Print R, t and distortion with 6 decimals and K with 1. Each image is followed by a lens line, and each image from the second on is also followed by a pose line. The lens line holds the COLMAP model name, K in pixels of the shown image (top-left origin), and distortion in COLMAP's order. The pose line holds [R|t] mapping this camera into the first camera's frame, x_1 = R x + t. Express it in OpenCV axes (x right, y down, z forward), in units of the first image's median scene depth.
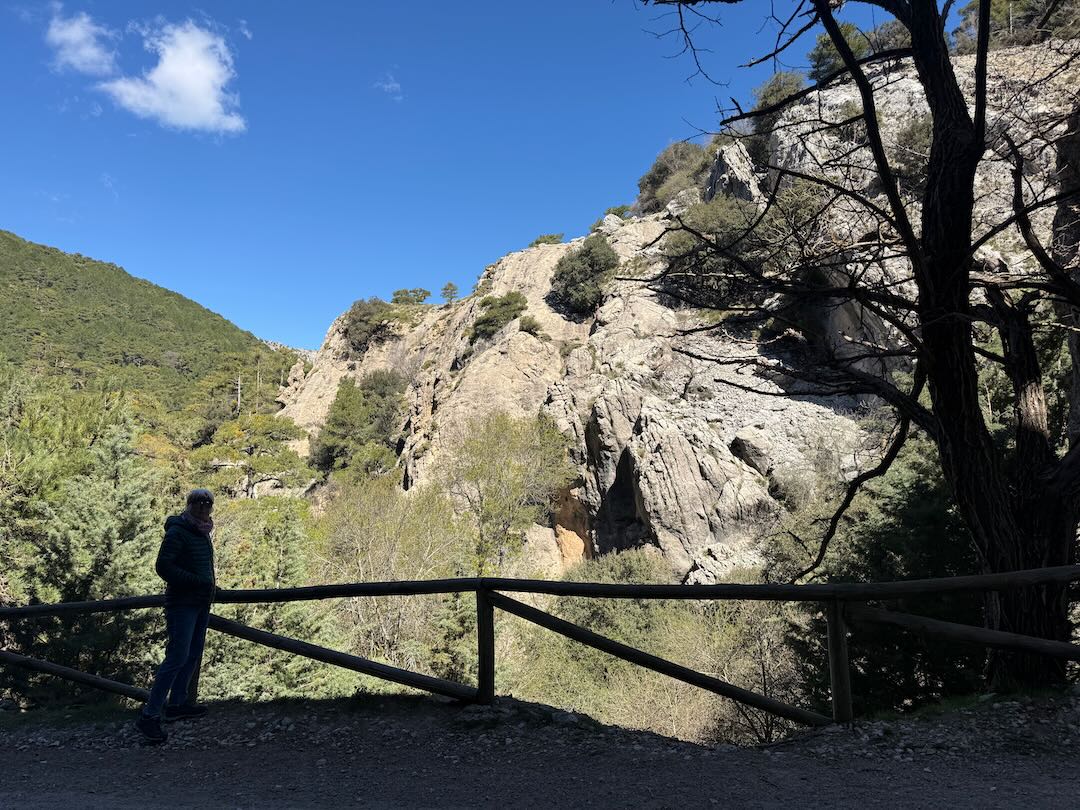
lens RADIAL K [[751.2, 0, 540.2], [0, 751.2, 403.9], [0, 0, 1]] dist [0.004696, 0.000119]
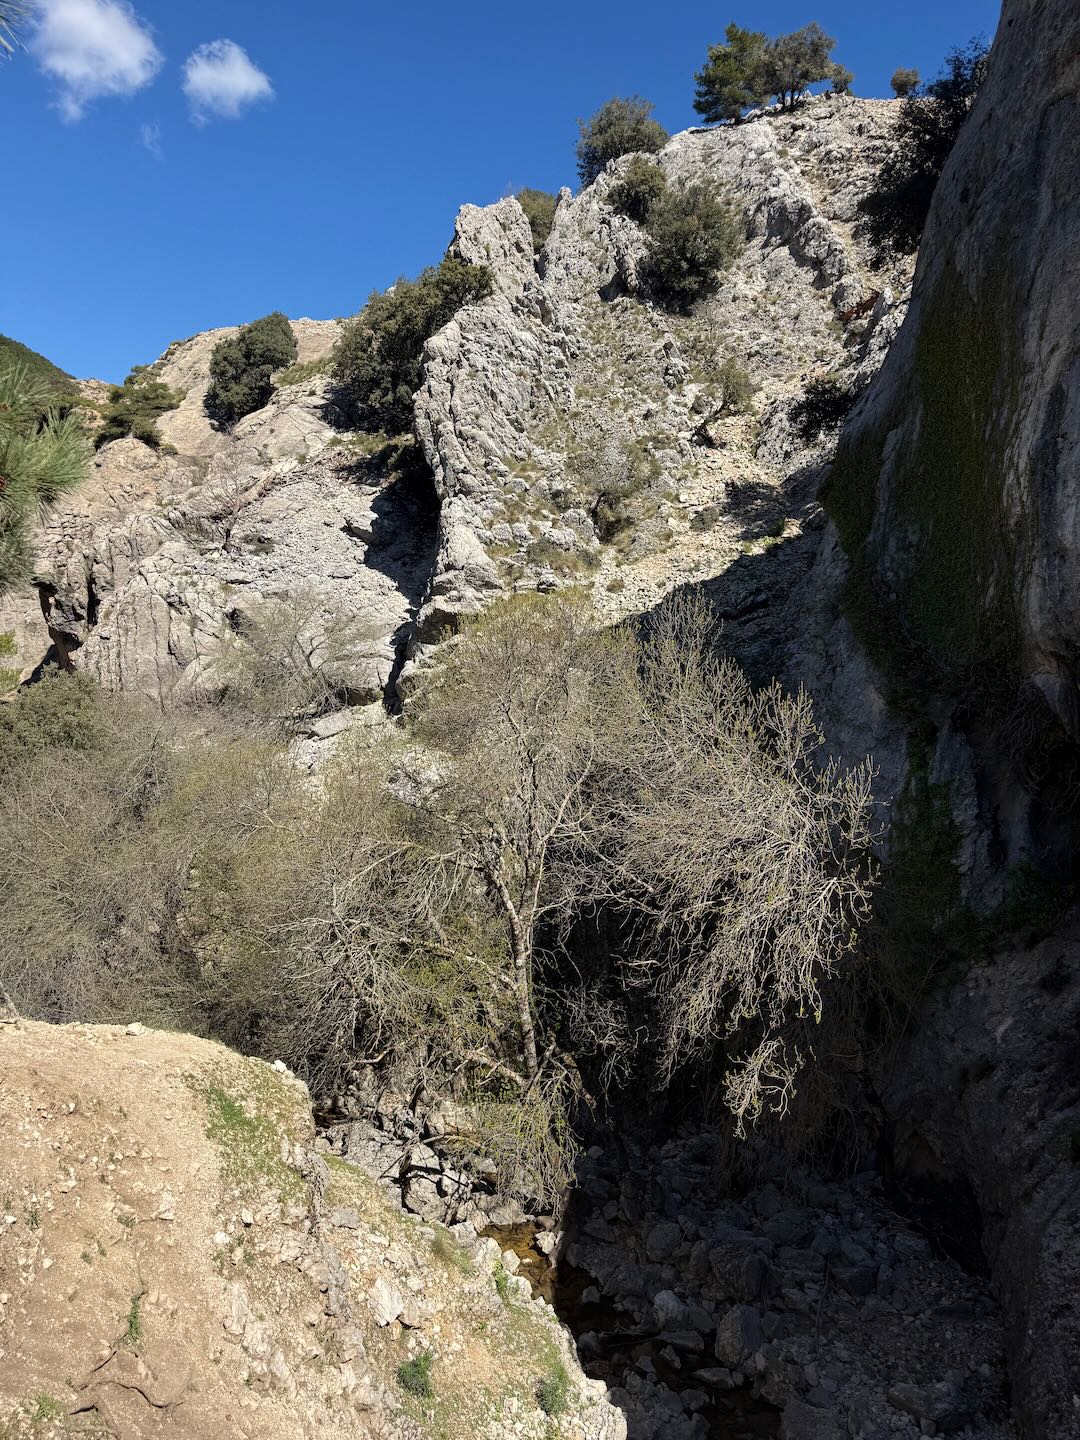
lens RADIAL K [[1001.6, 0, 539.5], [0, 1001.6, 722.9], [0, 0, 1]] dist [0.004696, 0.000119]
pose [[0.994765, 0.102153, -0.002880, 0.439689], [-0.099962, 0.978511, 0.180343, -0.041791], [0.021241, -0.179111, 0.983600, -0.038538]]
